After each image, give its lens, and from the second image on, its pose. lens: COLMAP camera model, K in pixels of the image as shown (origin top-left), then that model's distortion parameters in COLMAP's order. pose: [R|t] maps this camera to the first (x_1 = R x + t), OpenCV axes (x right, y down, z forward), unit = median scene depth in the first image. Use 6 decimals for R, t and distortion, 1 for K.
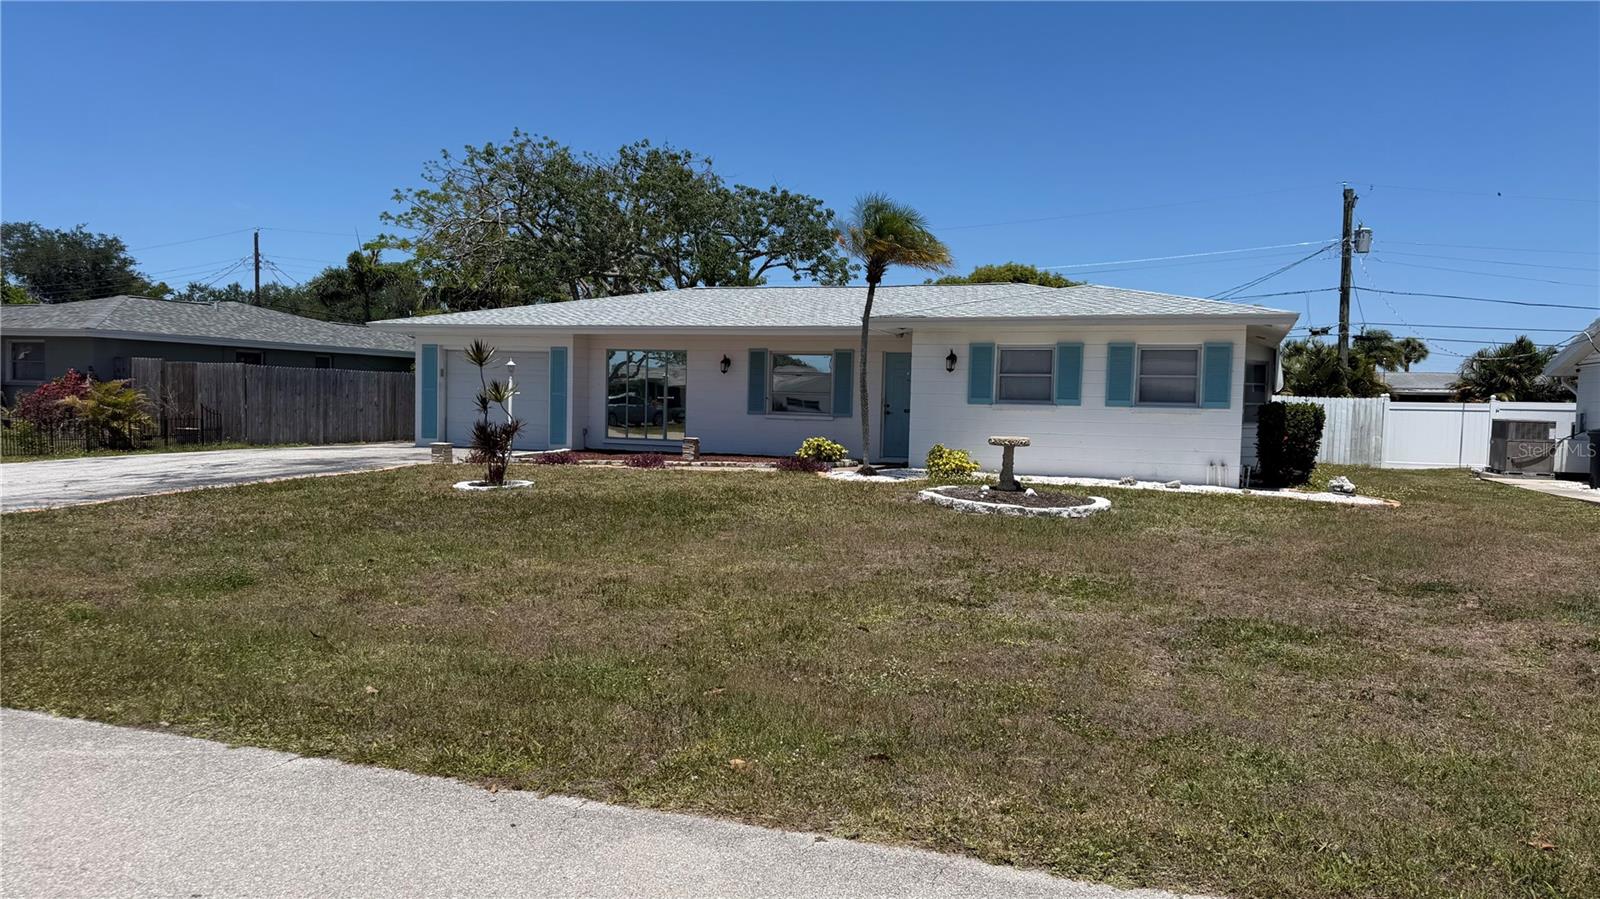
lens RADIAL K [[1142.4, 0, 800.0], [0, 1142.4, 449.5], [0, 0, 1]] dist [0.089413, -0.148888]
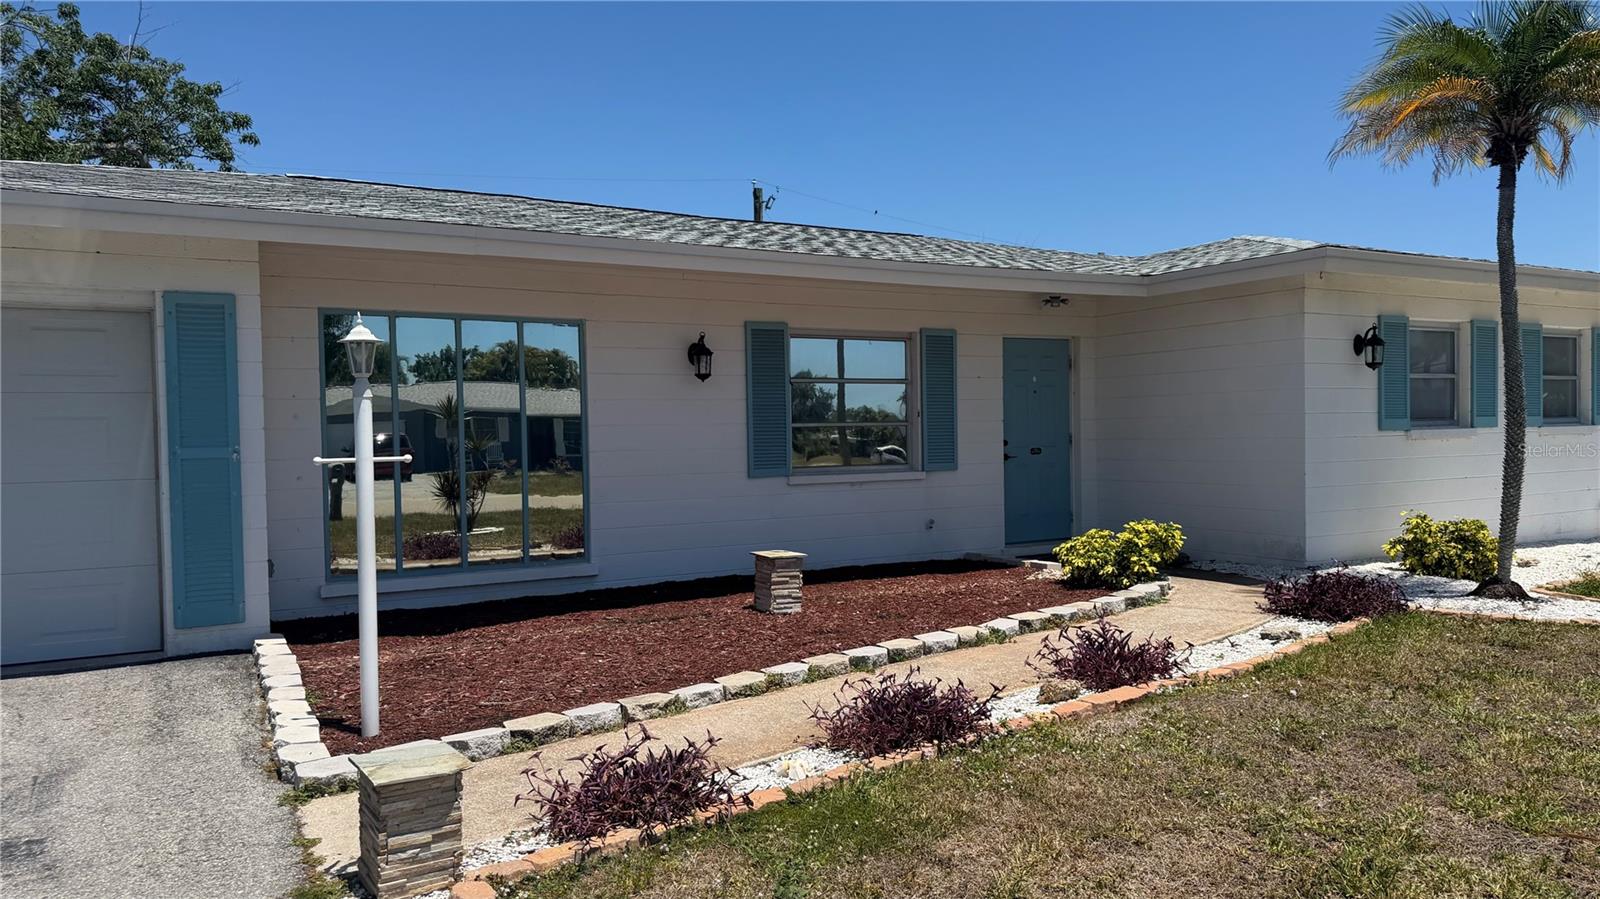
lens RADIAL K [[1142.4, 0, 800.0], [0, 1142.4, 449.5], [0, 0, 1]] dist [0.089413, -0.148888]
pose [[0.629086, -0.047982, 0.775854, -0.396208], [0.062200, 0.998000, 0.011286, -0.050108], [-0.774843, 0.041159, 0.630812, 0.809655]]
